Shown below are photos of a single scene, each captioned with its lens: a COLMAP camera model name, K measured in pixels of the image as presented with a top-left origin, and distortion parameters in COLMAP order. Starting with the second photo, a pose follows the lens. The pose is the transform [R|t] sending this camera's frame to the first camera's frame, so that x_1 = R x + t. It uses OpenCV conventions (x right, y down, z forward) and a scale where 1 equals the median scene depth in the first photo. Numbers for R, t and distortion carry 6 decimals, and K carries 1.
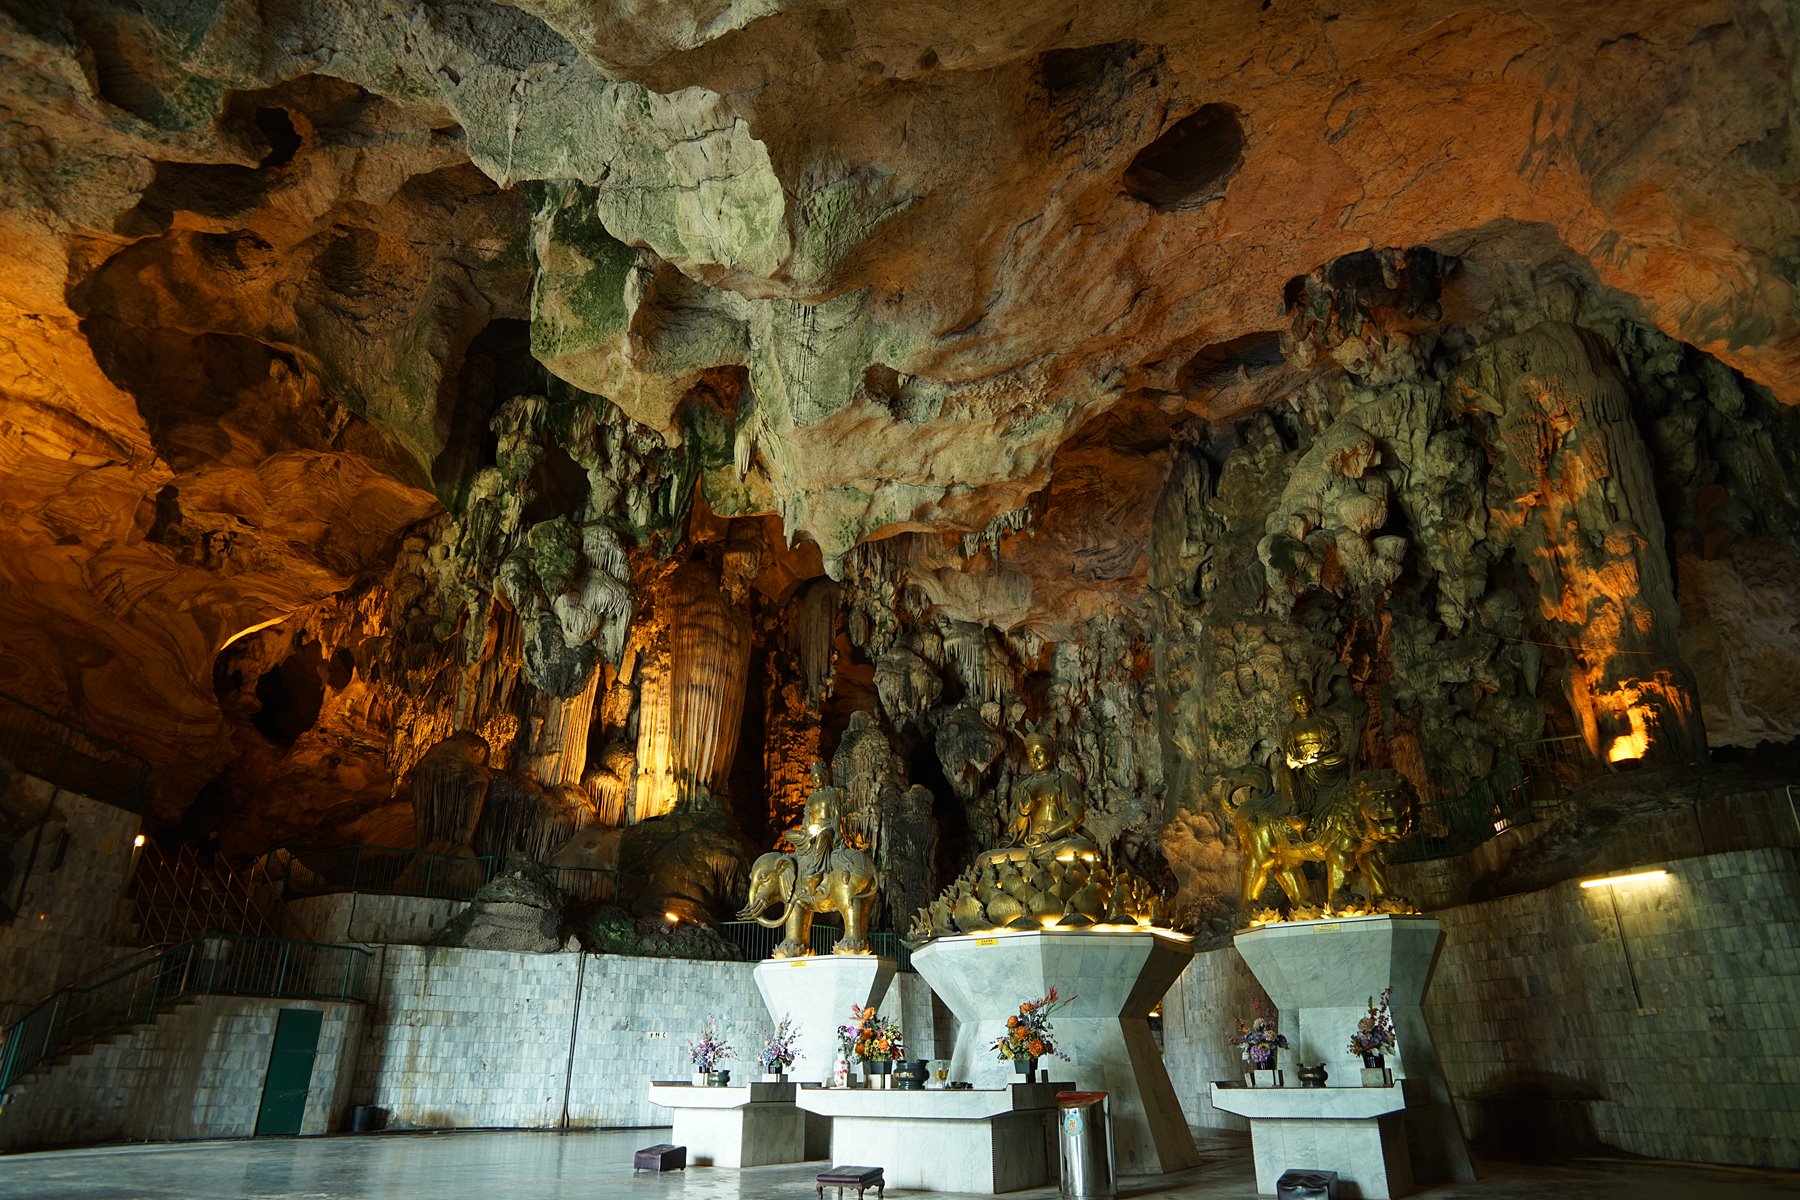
lens RADIAL K [[1080.7, 0, 900.0], [0, 1080.7, 600.0], [0, 0, 1]] dist [-0.059703, 0.031030]
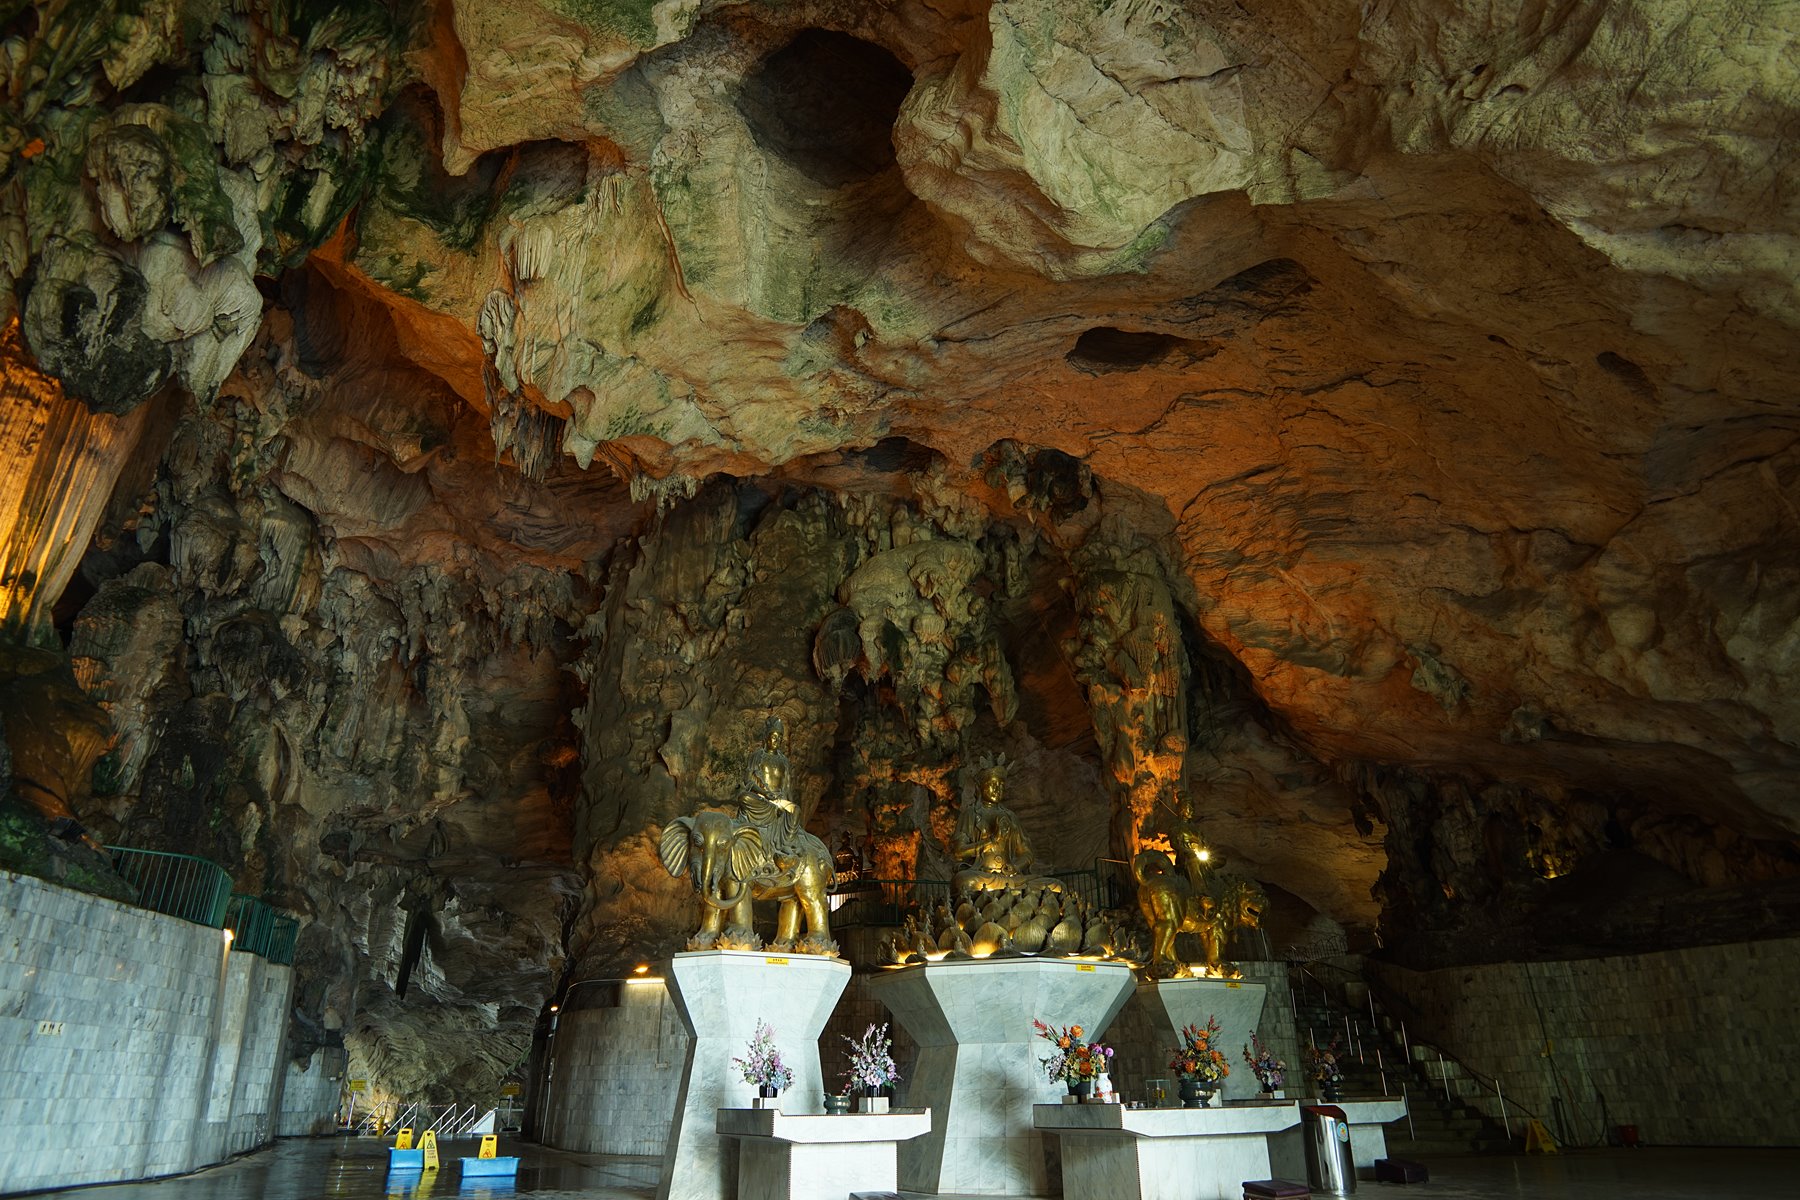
lens RADIAL K [[1080.7, 0, 900.0], [0, 1080.7, 600.0], [0, 0, 1]] dist [-0.059703, 0.031030]
pose [[0.459835, 0.373797, 0.805499, -0.556482], [-0.353067, 0.909268, -0.220397, 0.164013], [-0.814798, -0.183049, 0.550088, 0.365999]]
